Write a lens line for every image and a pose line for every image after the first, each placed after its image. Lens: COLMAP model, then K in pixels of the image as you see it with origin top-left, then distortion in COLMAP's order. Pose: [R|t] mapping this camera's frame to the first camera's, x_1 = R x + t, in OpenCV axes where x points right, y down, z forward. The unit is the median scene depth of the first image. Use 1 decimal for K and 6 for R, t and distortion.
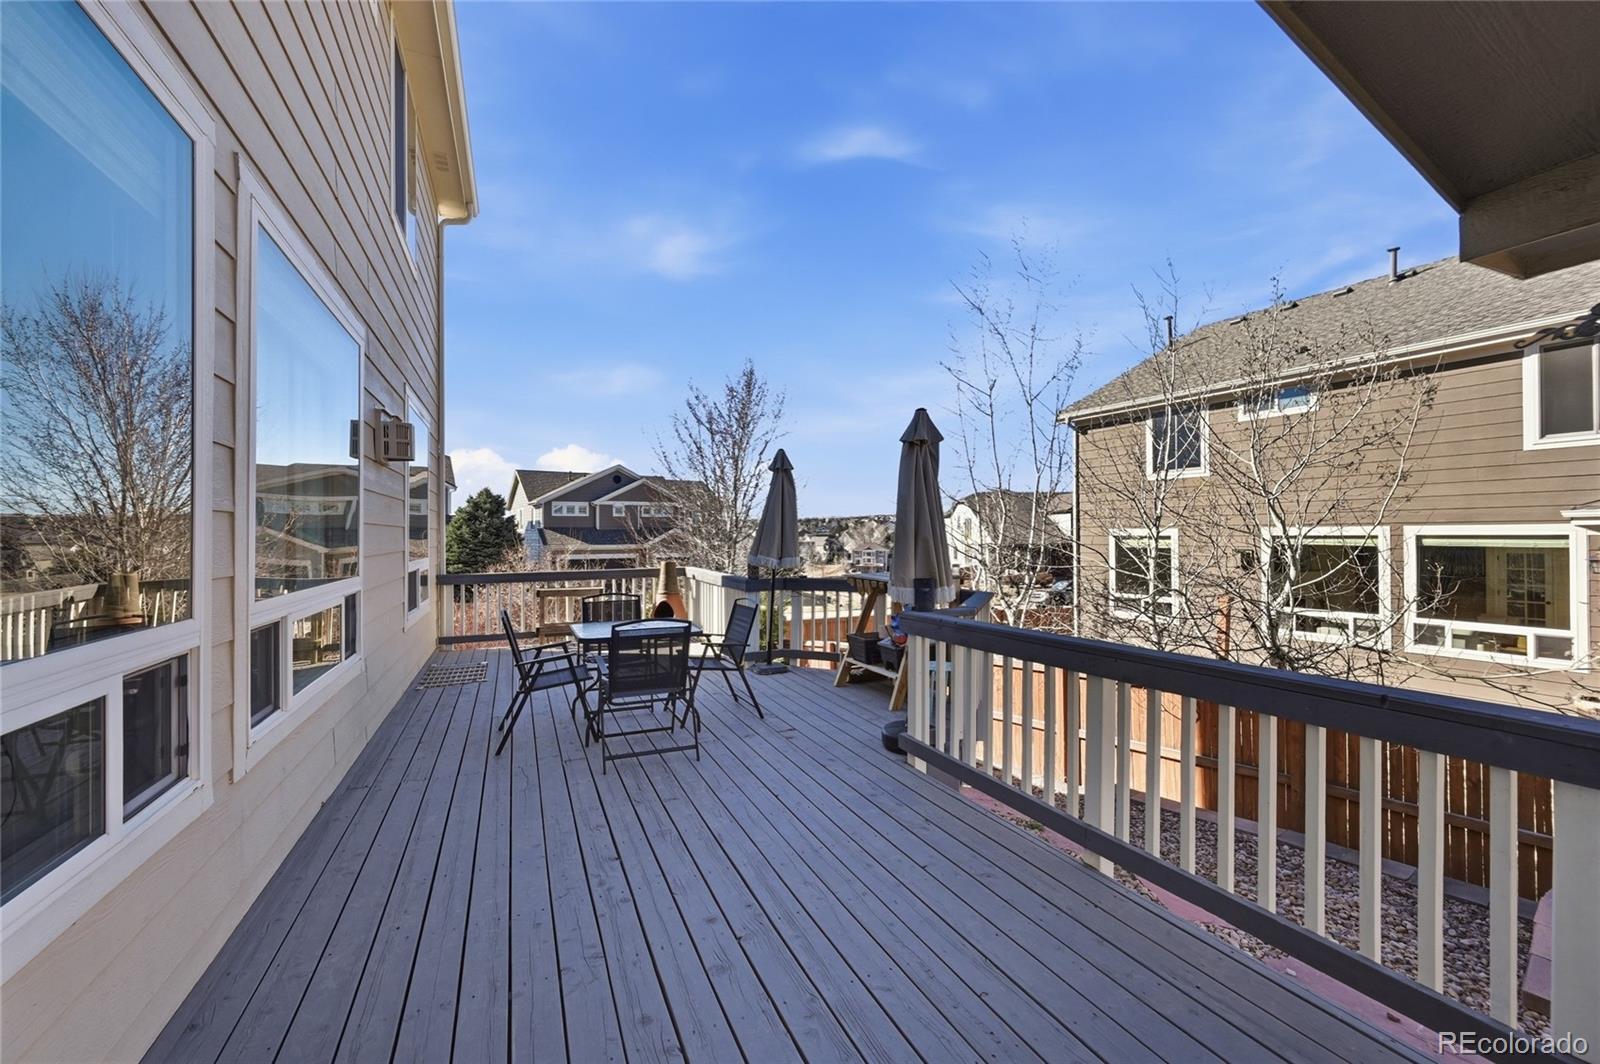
lens RADIAL K [[632.7, 0, 795.9], [0, 632.7, 534.7], [0, 0, 1]] dist [0.001135, 0.000196]
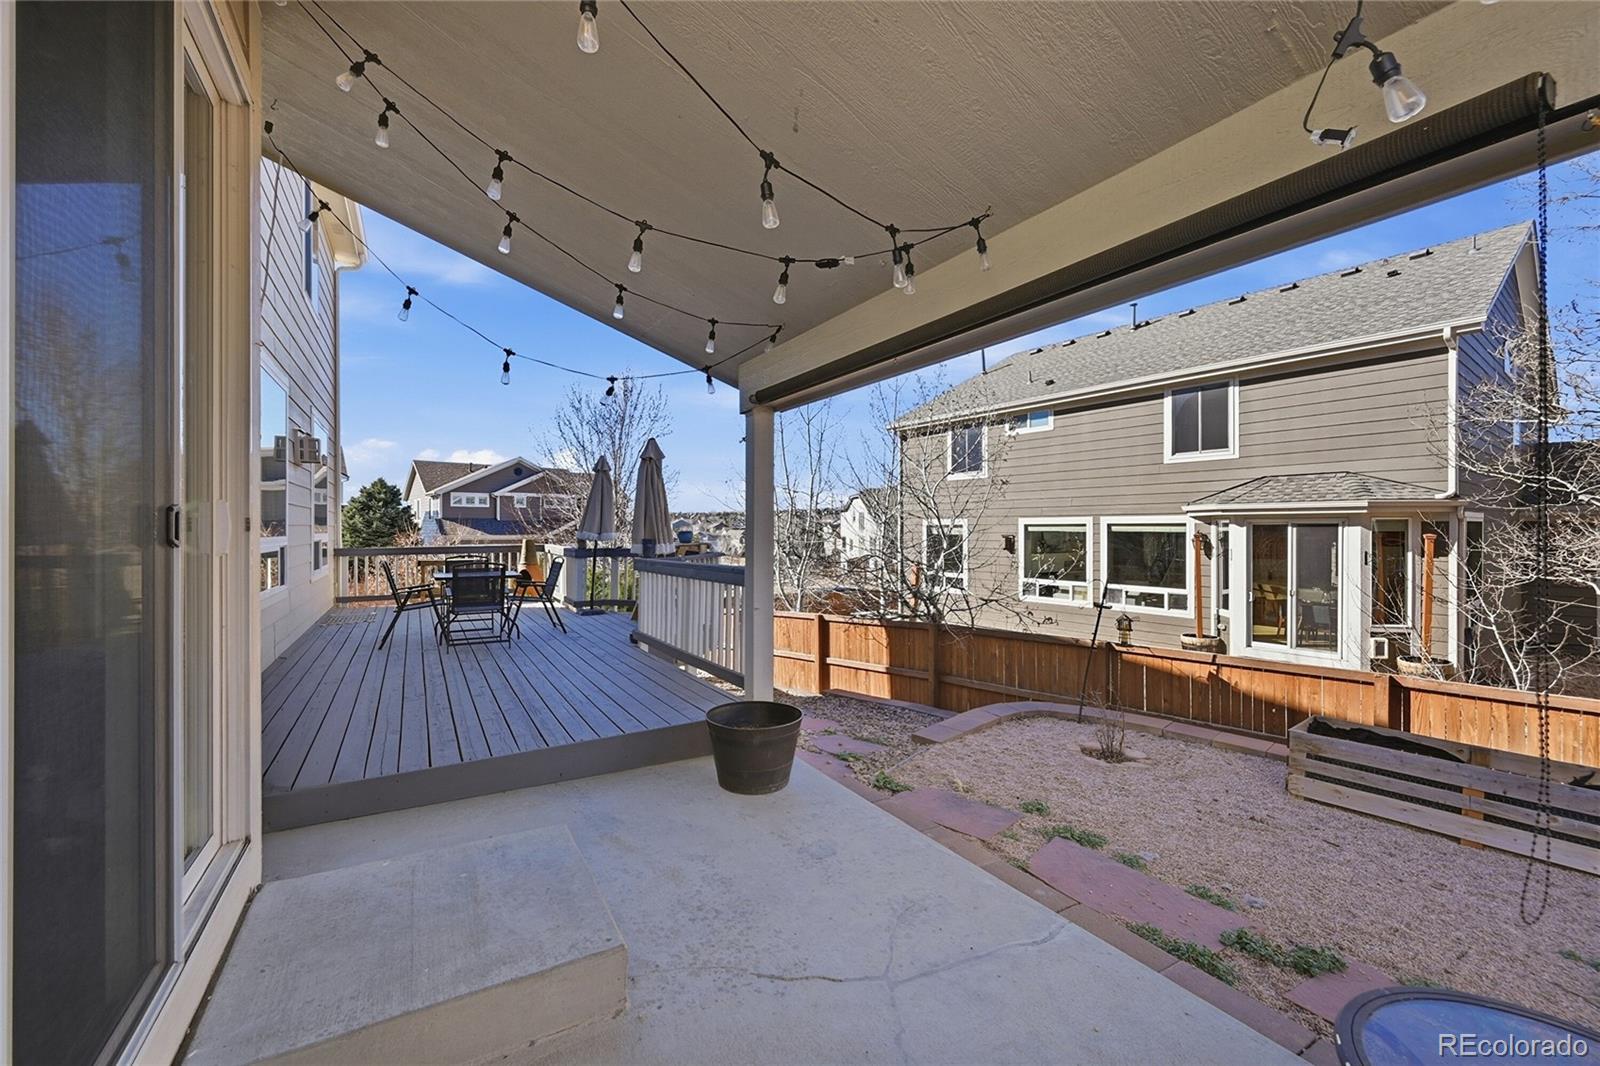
lens RADIAL K [[632.7, 0, 798.4], [0, 632.7, 532.8], [0, 0, 1]] dist [0.001135, 0.000196]
pose [[0.992085, 0.002965, 0.125534, 0.149034], [-0.003743, 0.999975, 0.005966, 0.015501], [-0.125514, -0.006388, 0.992071, -0.285045]]
